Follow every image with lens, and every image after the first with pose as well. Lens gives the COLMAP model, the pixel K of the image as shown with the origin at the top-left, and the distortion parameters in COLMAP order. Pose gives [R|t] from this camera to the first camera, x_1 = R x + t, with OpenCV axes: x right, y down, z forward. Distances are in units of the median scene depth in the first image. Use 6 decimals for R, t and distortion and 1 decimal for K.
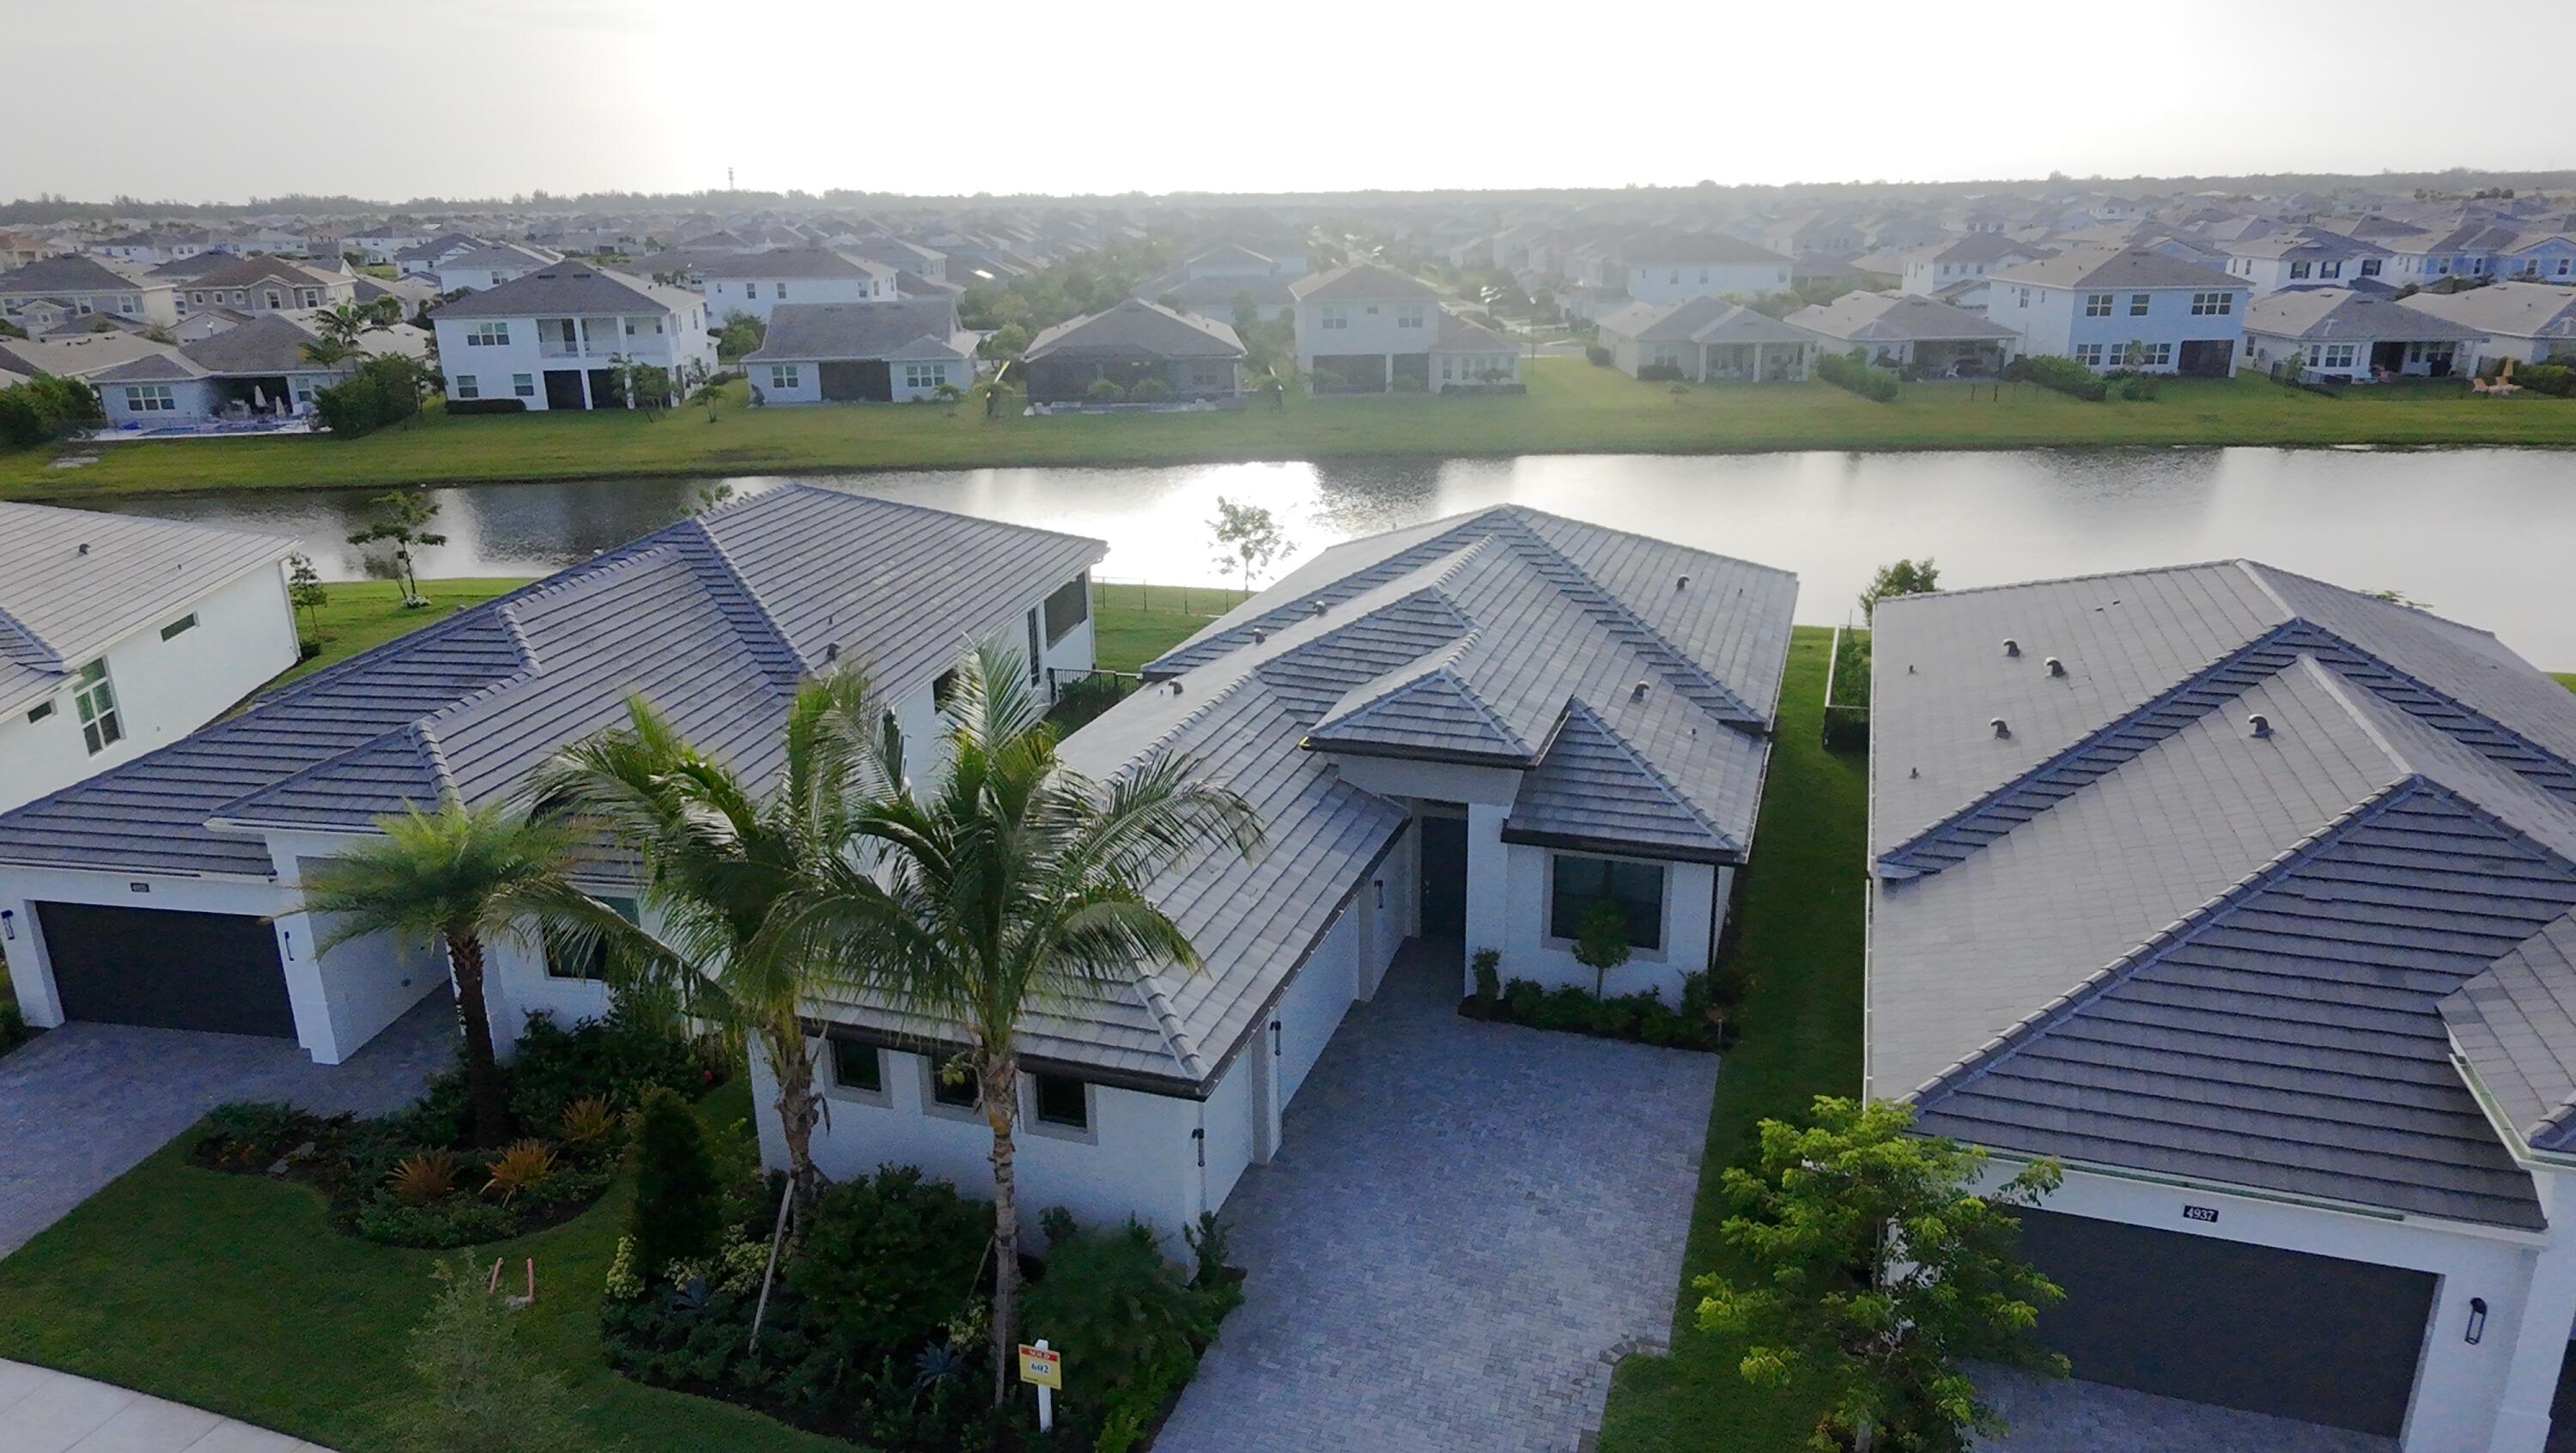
lens RADIAL K [[1665.7, 0, 1288.0], [0, 1665.7, 726.5], [0, 0, 1]] dist [0.004714, -0.002532]
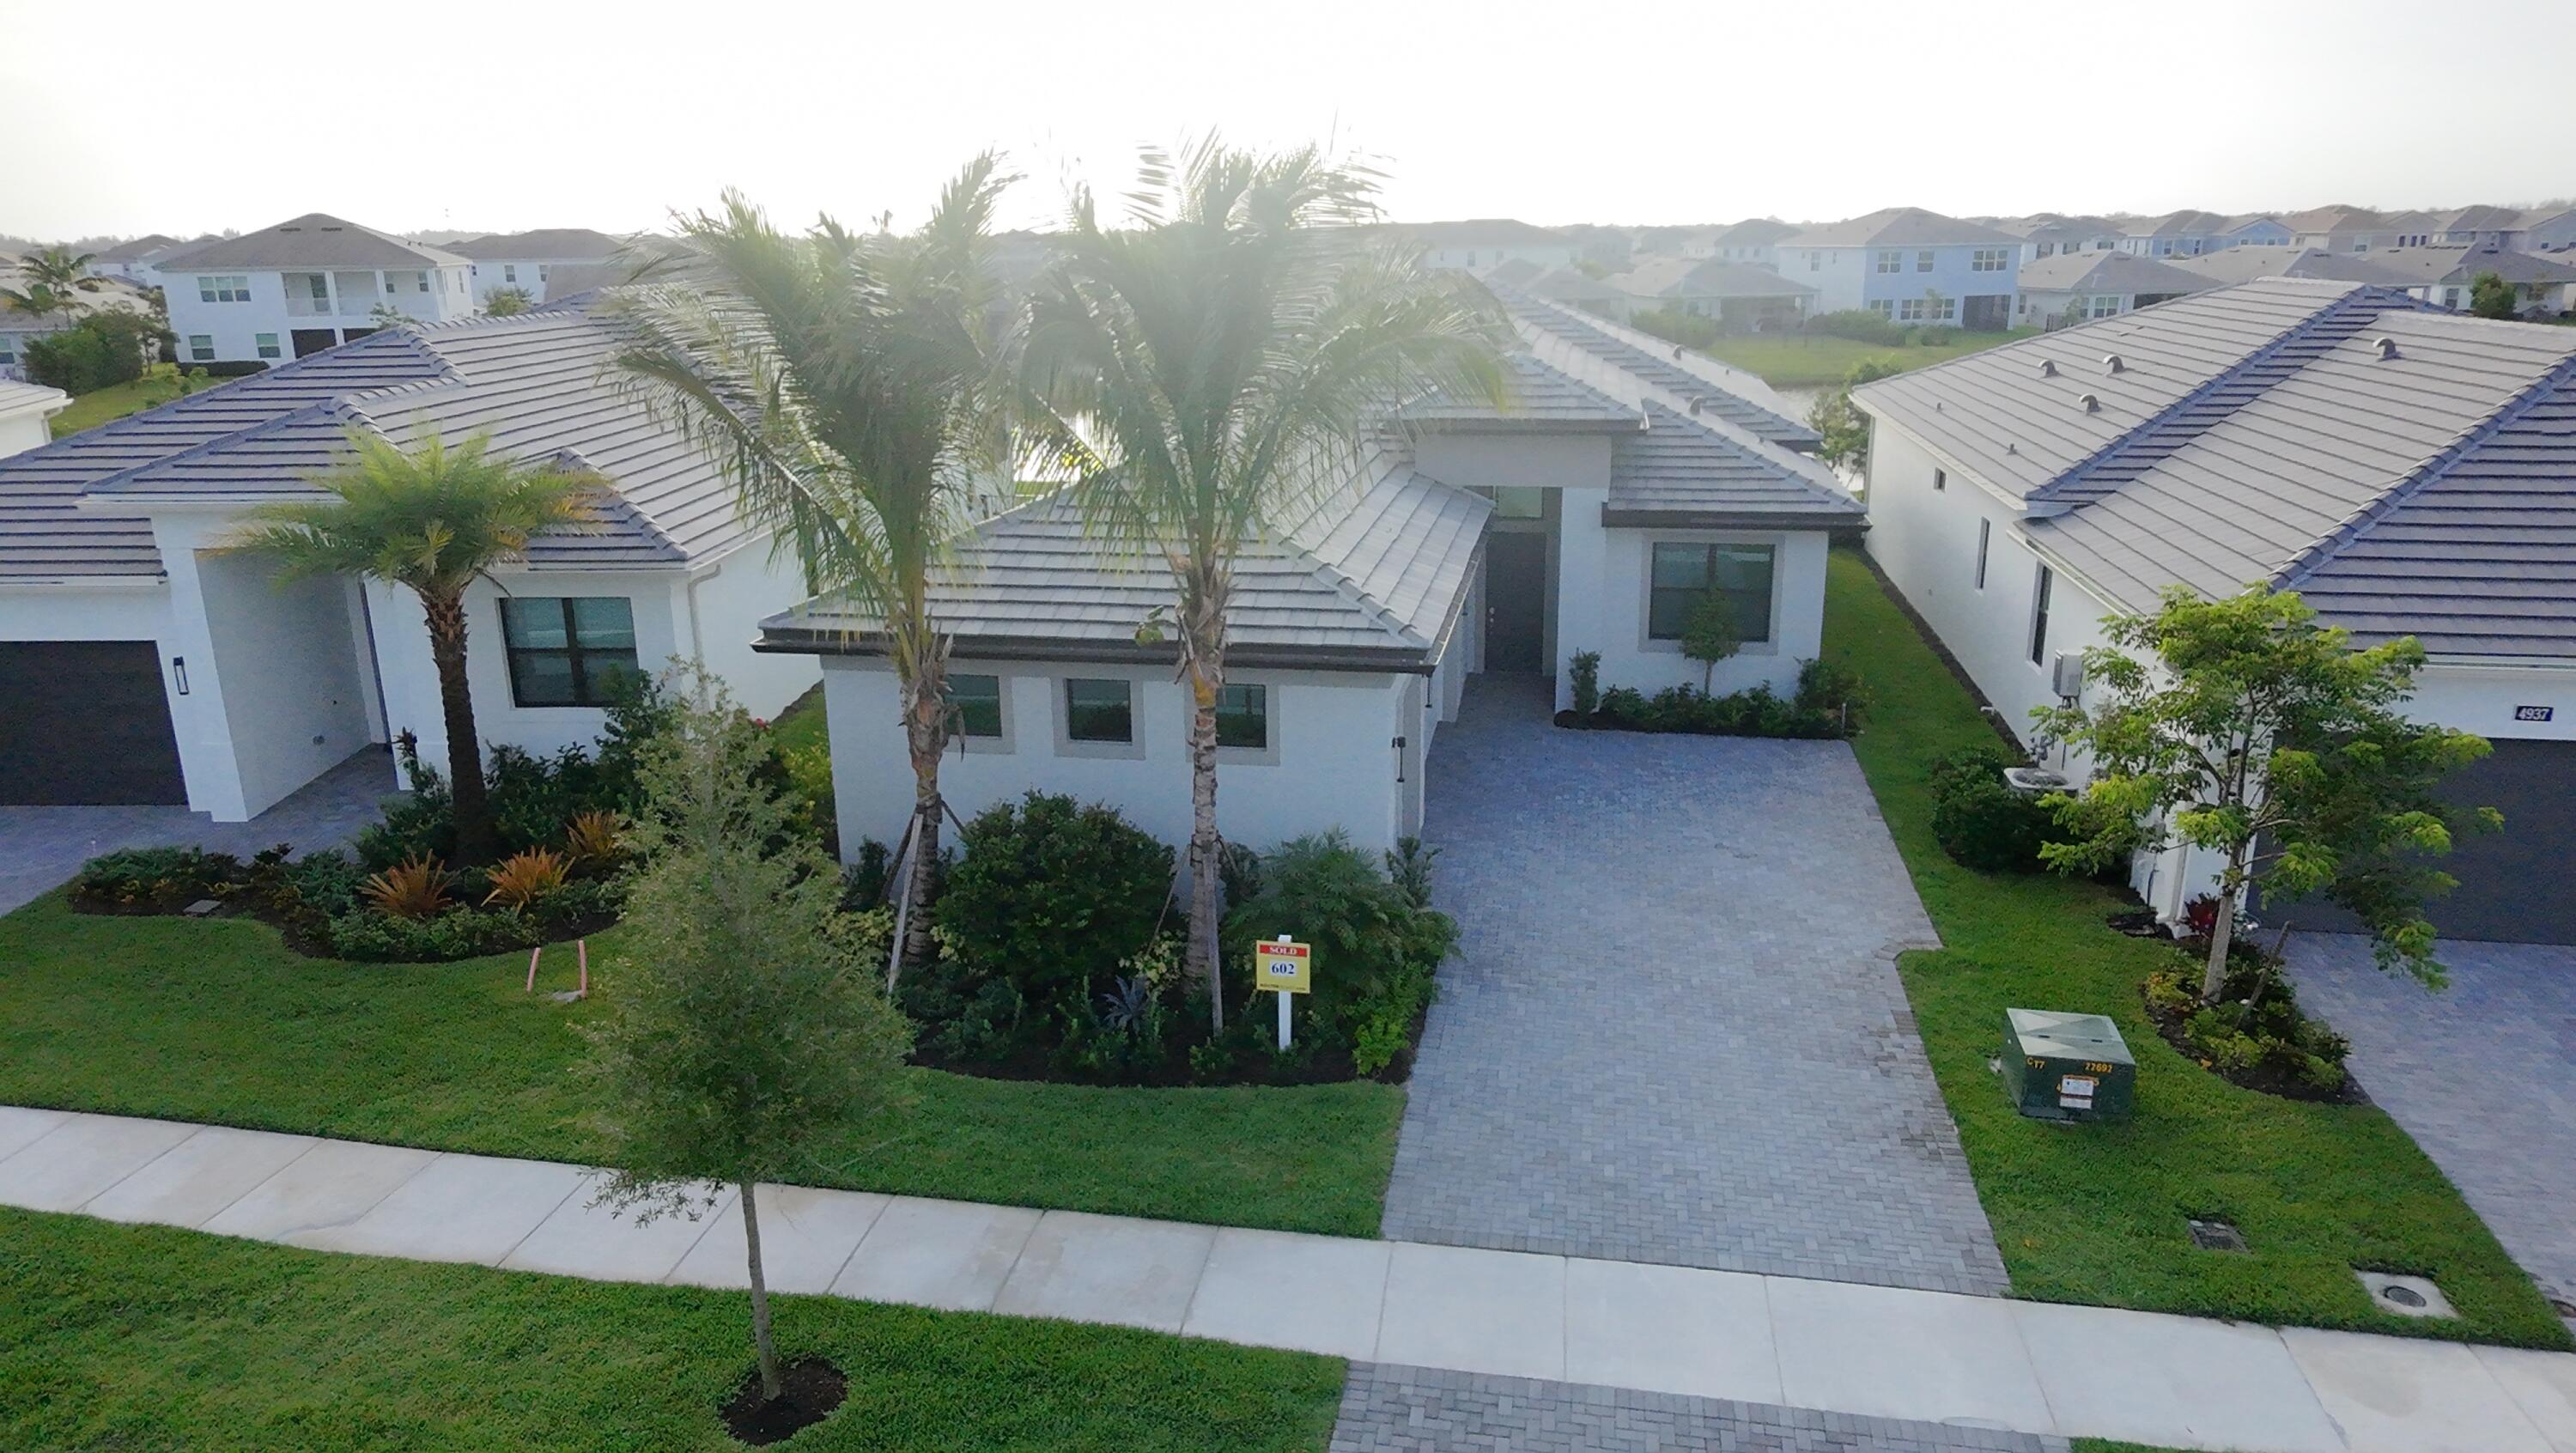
lens RADIAL K [[1665.7, 0, 1288.0], [0, 1665.7, 726.5], [0, 0, 1]] dist [0.004714, -0.002532]
pose [[0.989366, -0.039250, 0.140051, -0.170458], [0.043216, 0.998743, -0.025391, 0.189171], [-0.138878, 0.031173, 0.989819, 0.116557]]
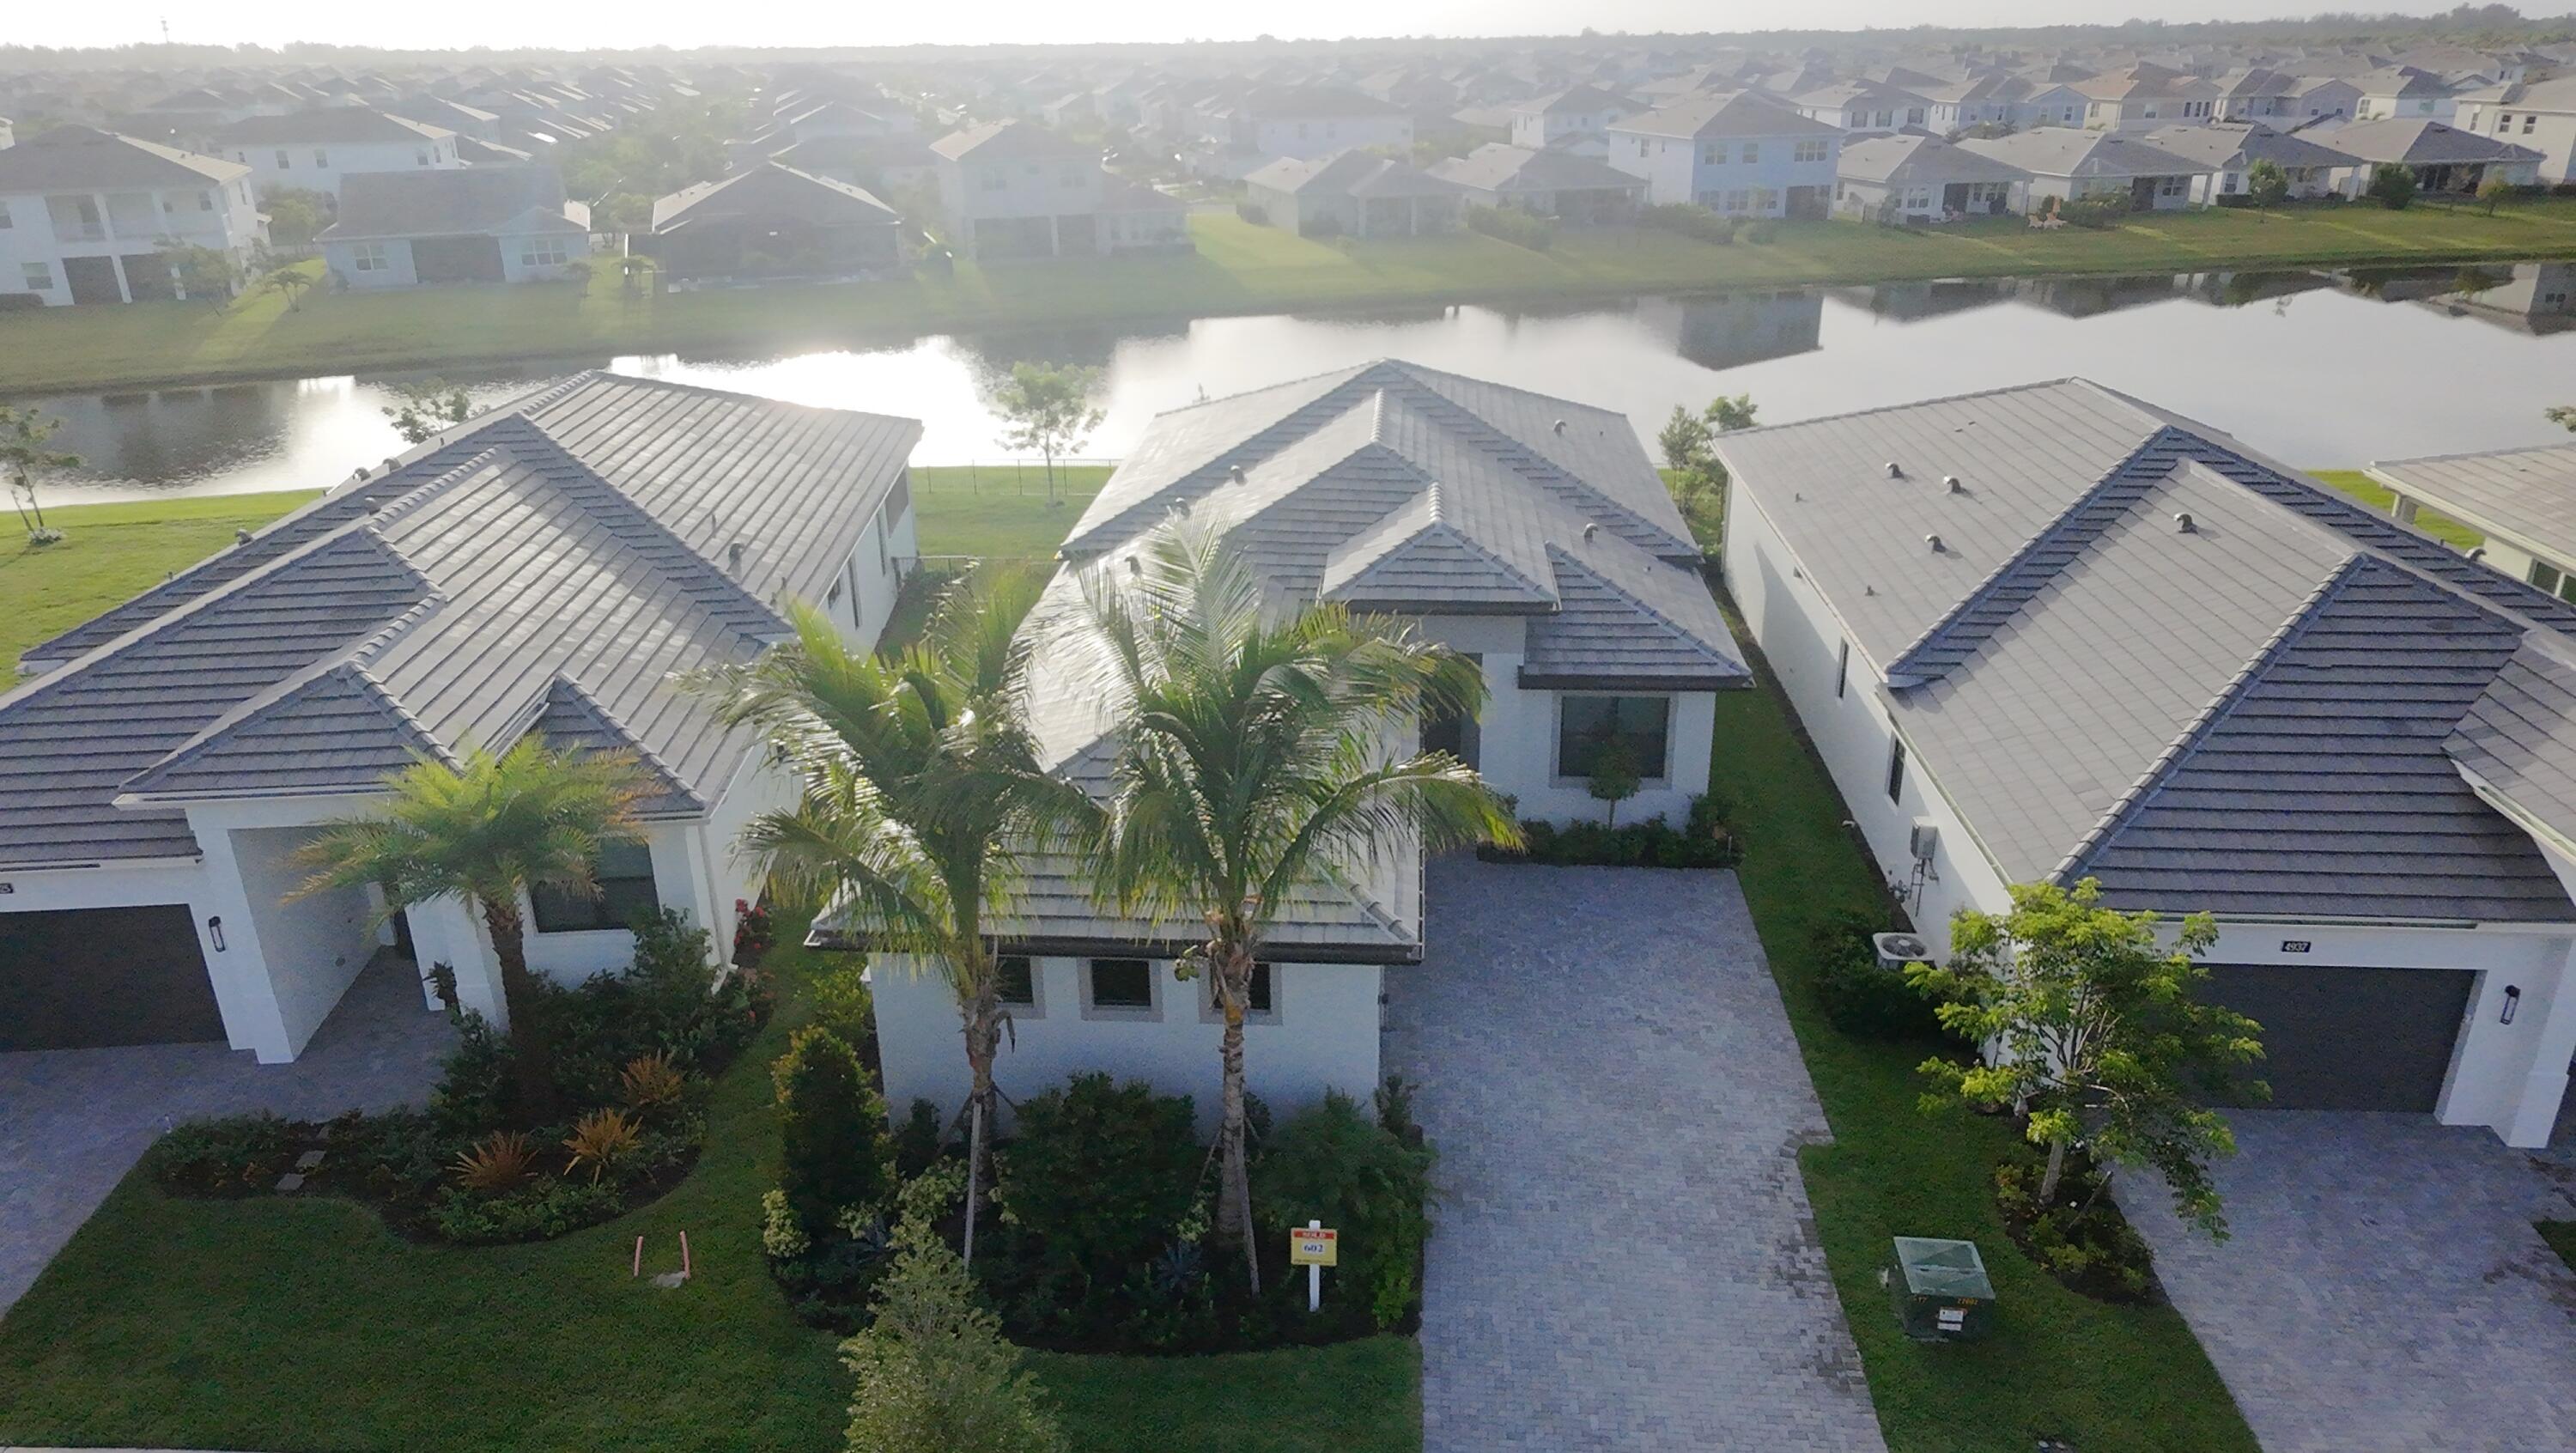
lens RADIAL K [[1665.7, 0, 1288.0], [0, 1665.7, 726.5], [0, 0, 1]] dist [0.004714, -0.002532]
pose [[0.967805, -0.094715, 0.233201, -0.241557], [0.076555, 0.993371, 0.085749, -0.005780], [-0.239777, -0.065136, 0.968640, 0.043016]]
